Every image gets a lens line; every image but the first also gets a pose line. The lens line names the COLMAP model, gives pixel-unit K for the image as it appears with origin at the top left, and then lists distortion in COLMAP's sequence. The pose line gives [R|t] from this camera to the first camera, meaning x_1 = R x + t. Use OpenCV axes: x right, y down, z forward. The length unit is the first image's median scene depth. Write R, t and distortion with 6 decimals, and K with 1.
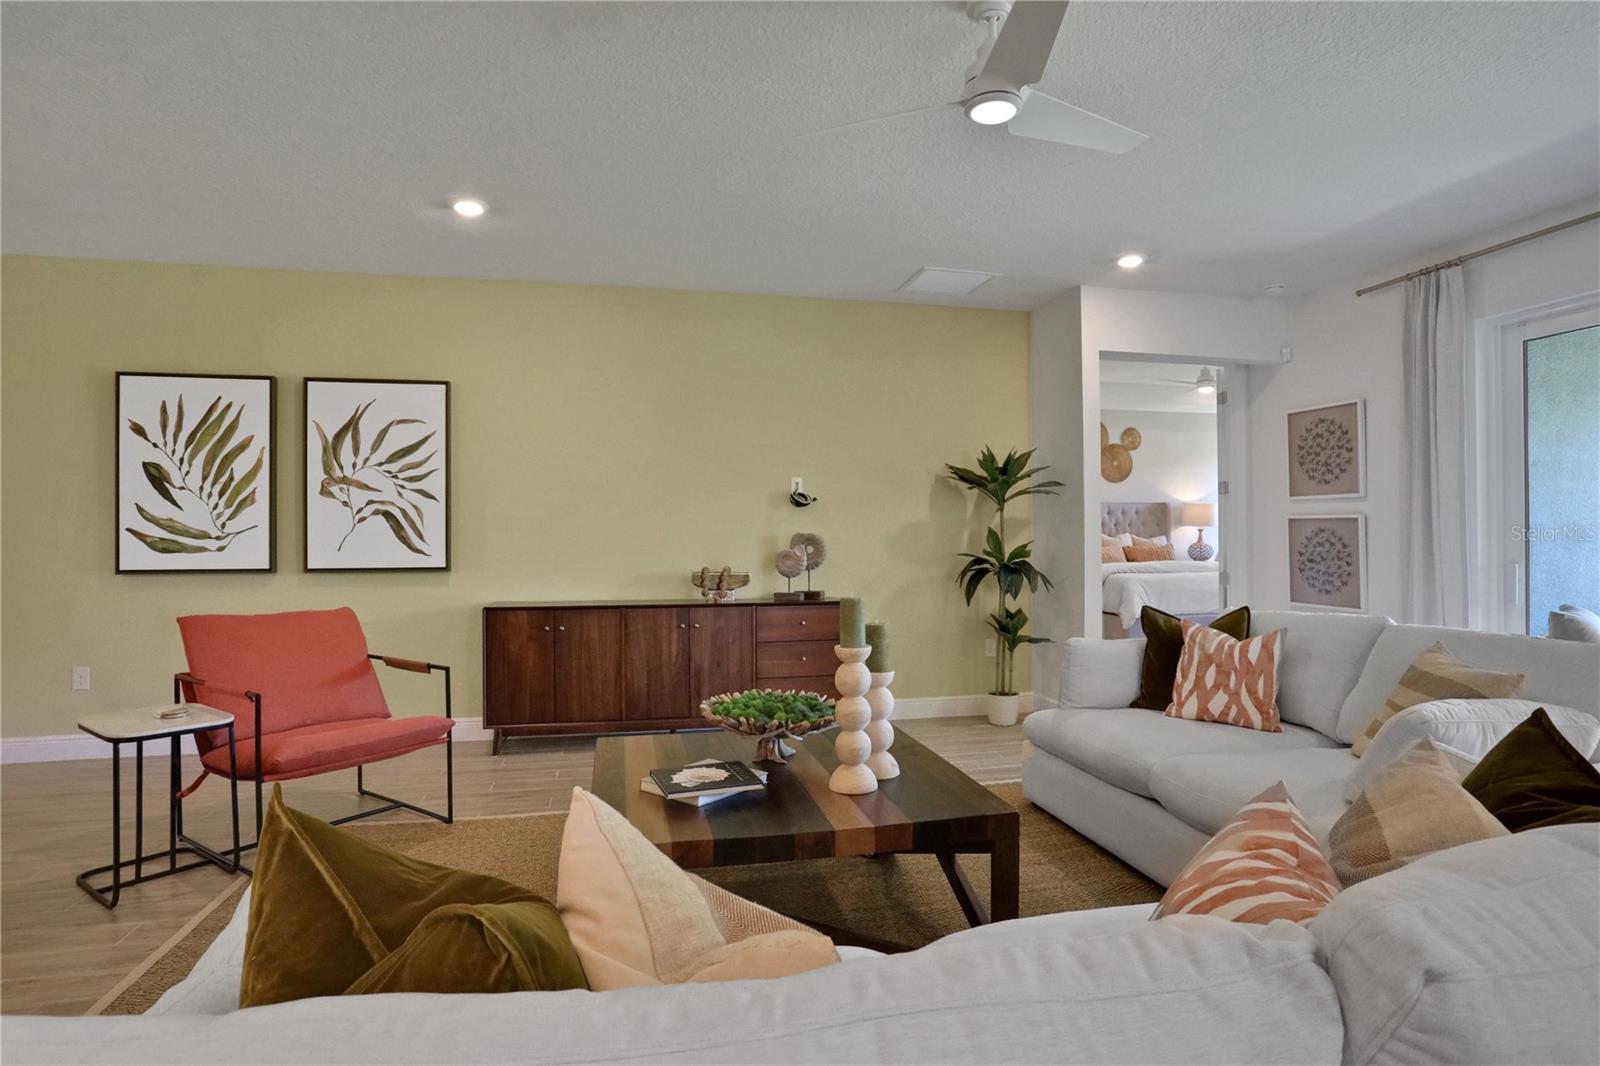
lens RADIAL K [[844.8, 0, 822.5], [0, 844.8, 532.8], [0, 0, 1]] dist [-0.085957, 0.036578]
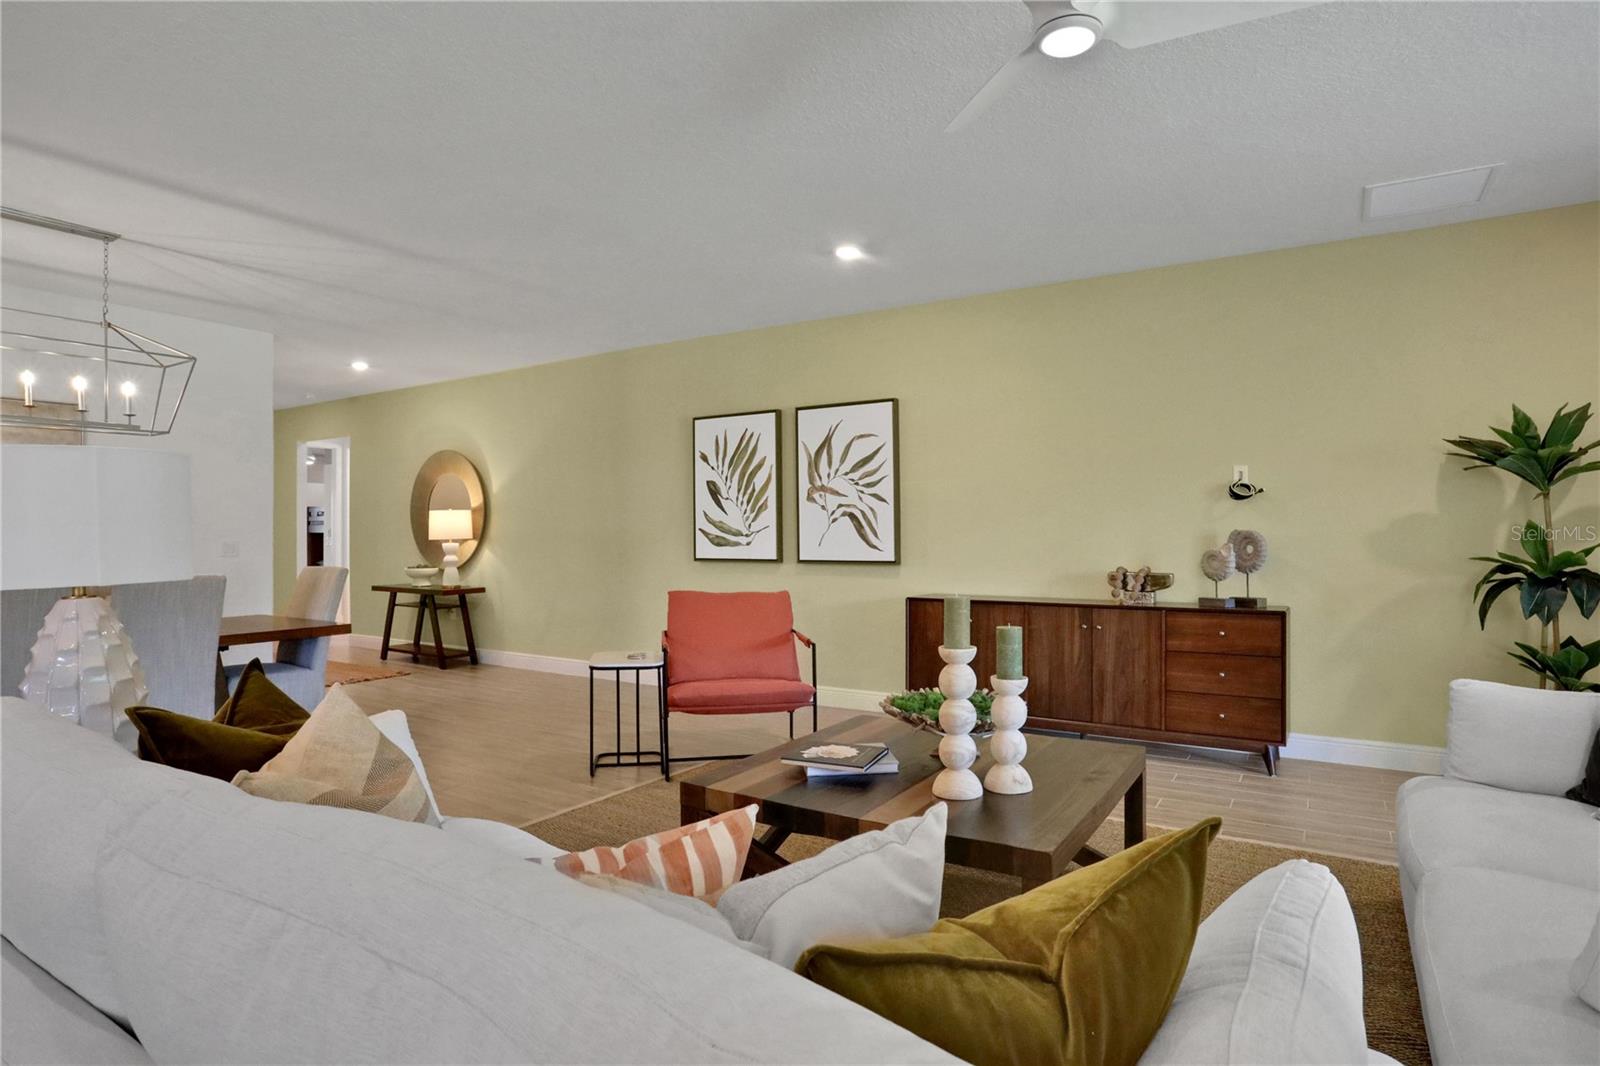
lens RADIAL K [[864.1, 0, 800.0], [0, 864.1, 533.0], [0, 0, 1]] dist [-0.065633, 0.025587]
pose [[0.691147, -0.001219, -0.722713, 0.320830], [0.003956, 0.999990, 0.002096, -0.000154], [0.722703, -0.004308, 0.691145, 0.087046]]
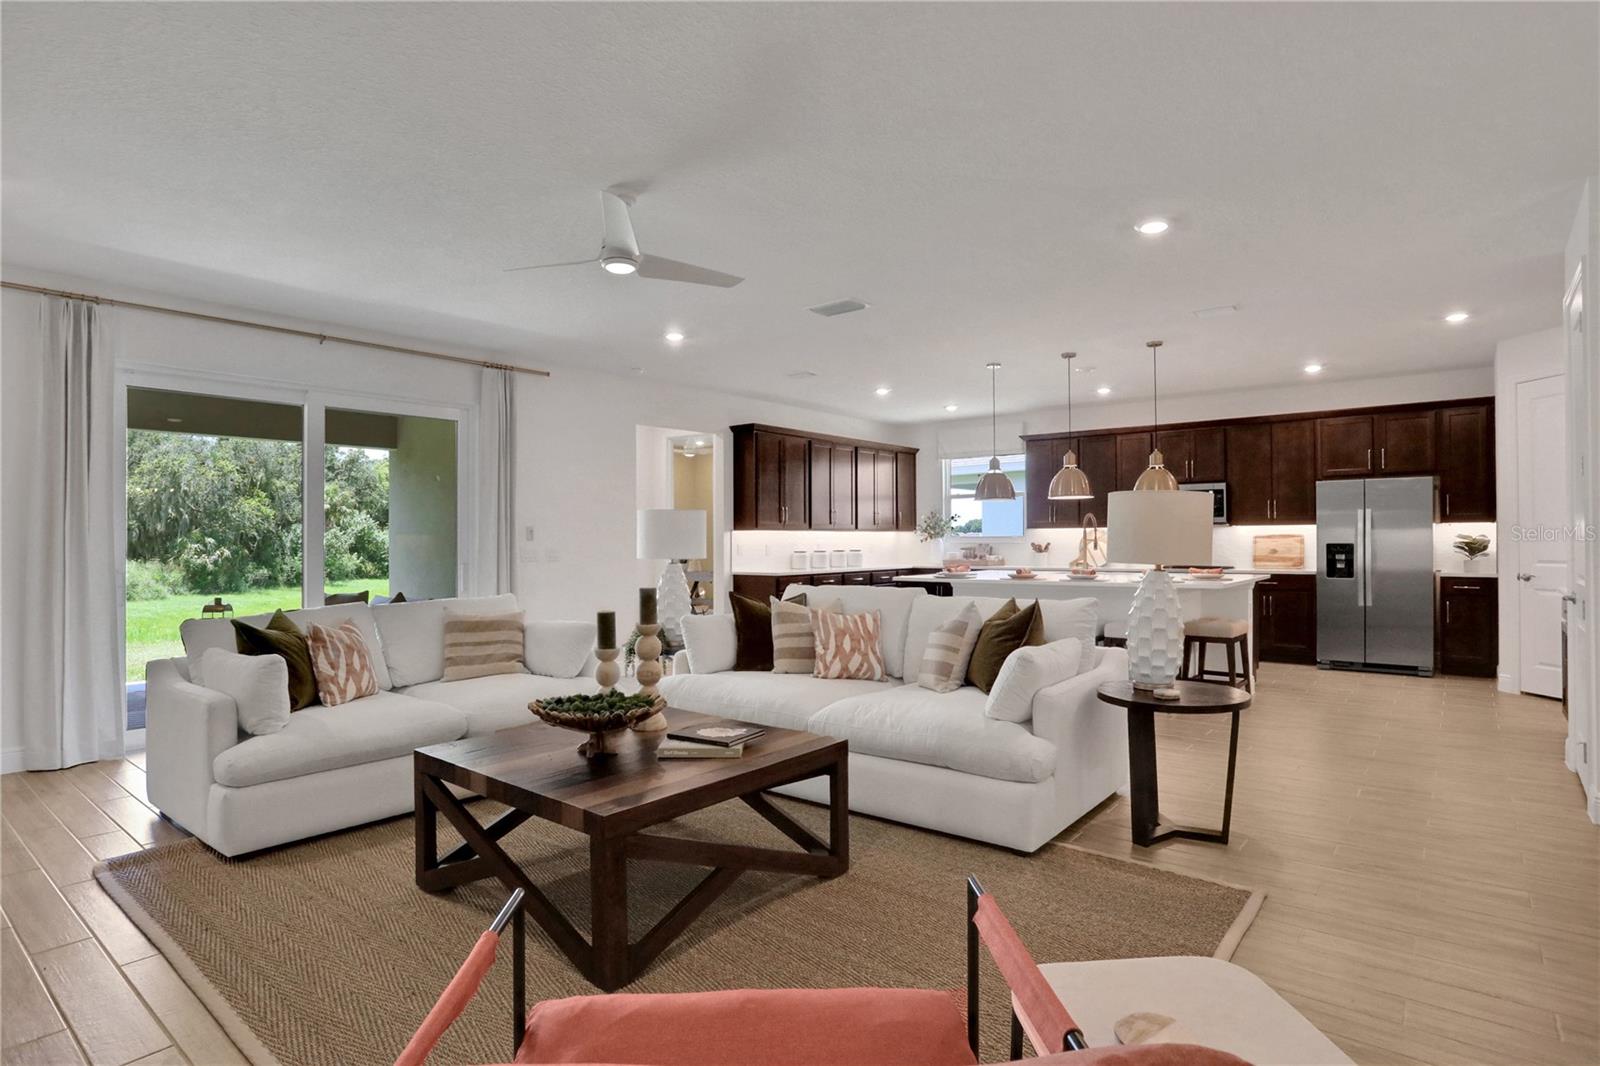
lens RADIAL K [[837.4, 0, 809.0], [0, 837.4, 541.4], [0, 0, 1]] dist [-0.078503, 0.040489]
pose [[-0.609369, 0.006876, 0.792857, -0.601024], [0.006689, 0.999971, -0.003531, 0.003794], [-0.792859, 0.003152, -0.609397, 0.812439]]
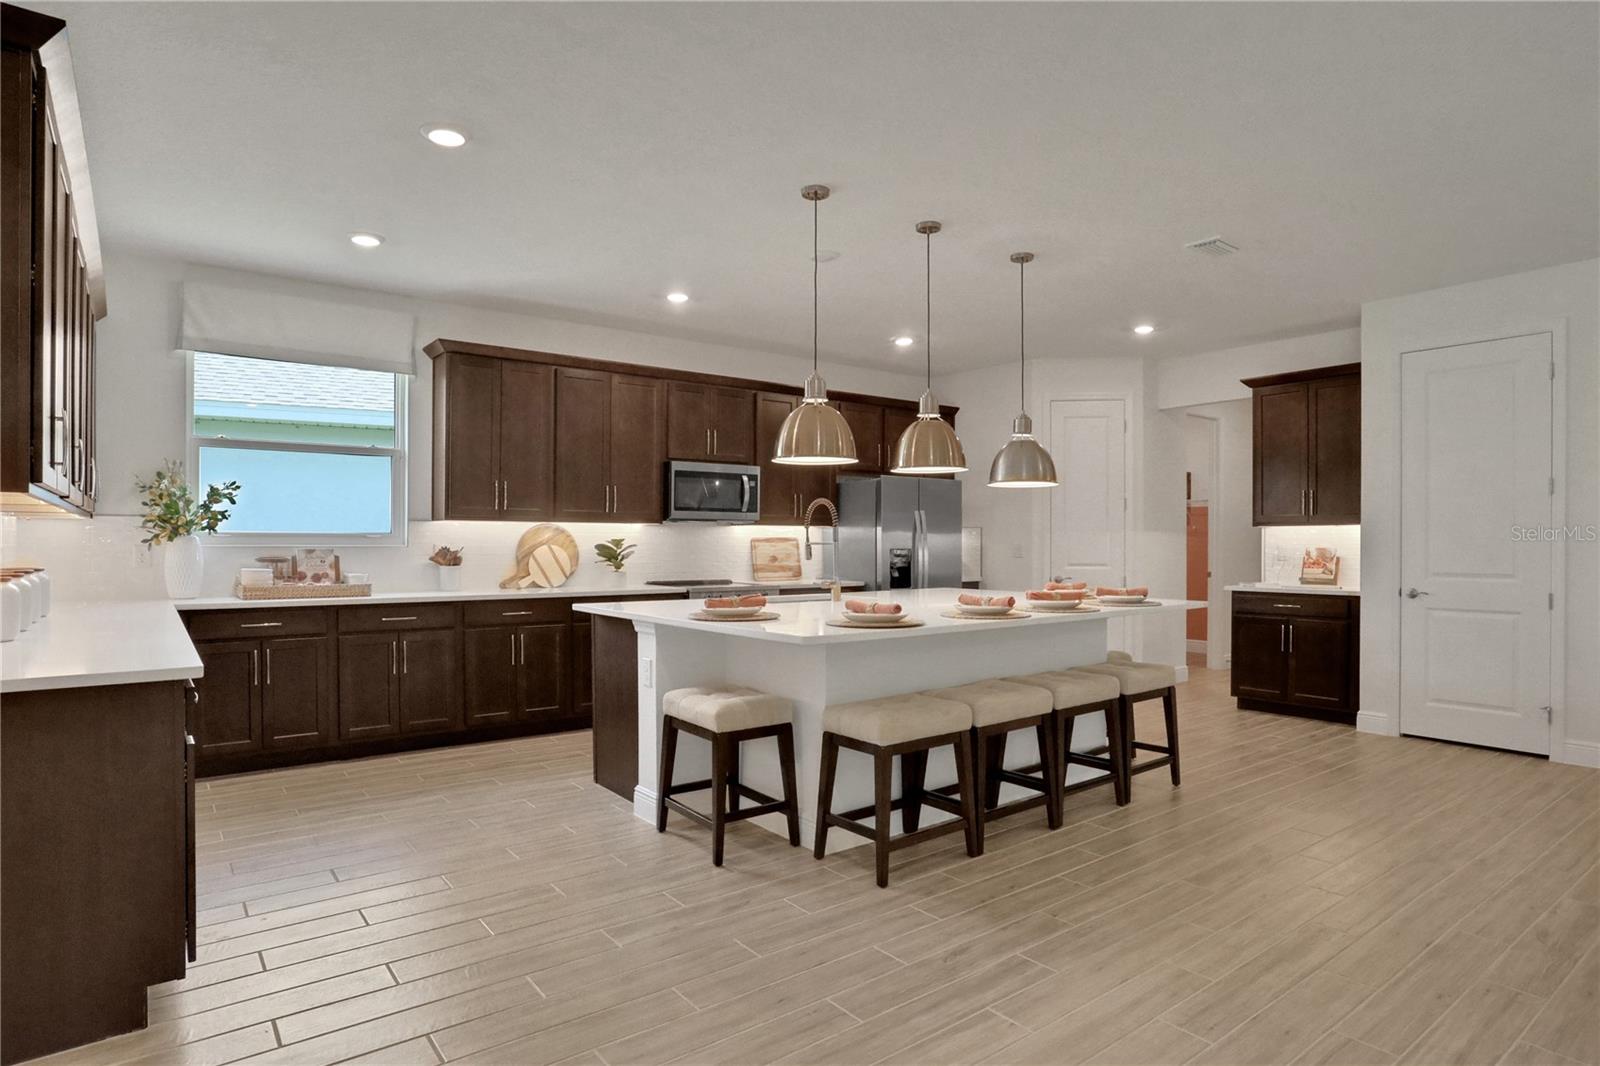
lens RADIAL K [[900.3, 0, 832.9], [0, 900.3, 536.9], [0, 0, 1]] dist [-0.065310, 0.033633]
pose [[-0.909615, 0.000174, -0.415453, 0.735601], [0.002296, 0.999987, -0.004607, -0.004042], [0.415446, -0.005145, -0.909603, 0.370005]]
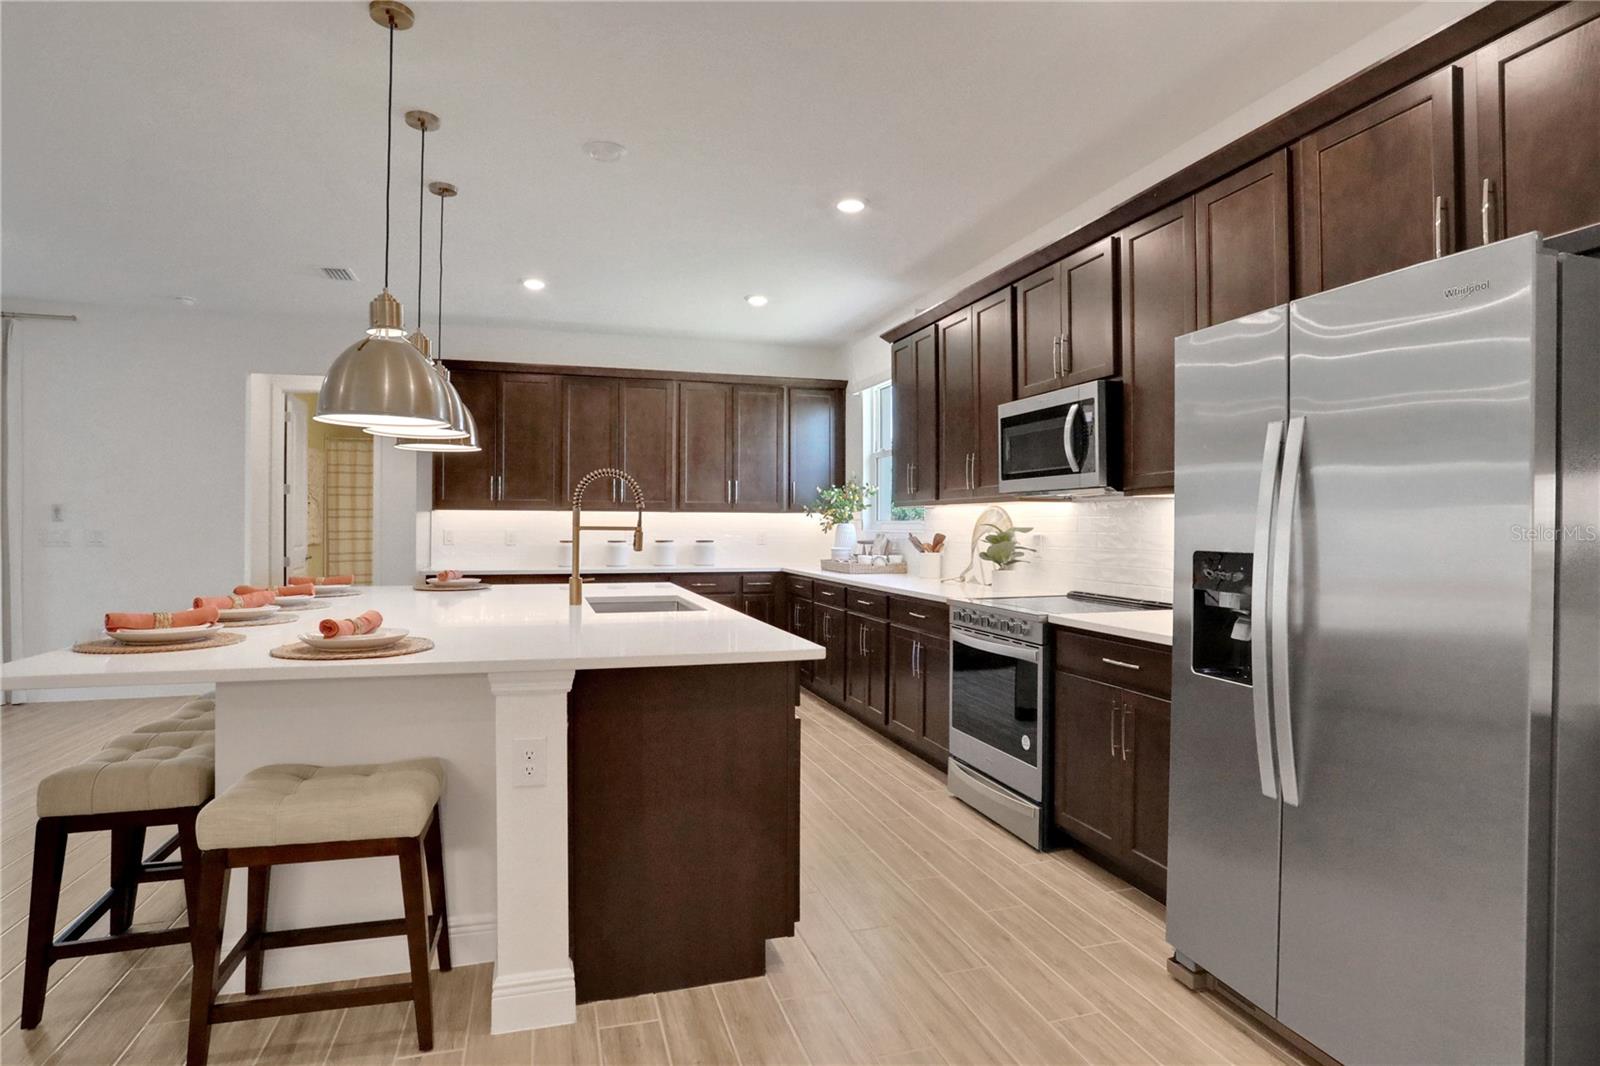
lens RADIAL K [[844.8, 0, 822.5], [0, 844.8, 532.8], [0, 0, 1]] dist [-0.085957, 0.036578]
pose [[-0.075939, -0.003017, 0.997108, -0.395205], [-0.007342, 0.999970, 0.002466, -0.000147], [-0.997085, -0.007134, -0.075959, -0.701622]]
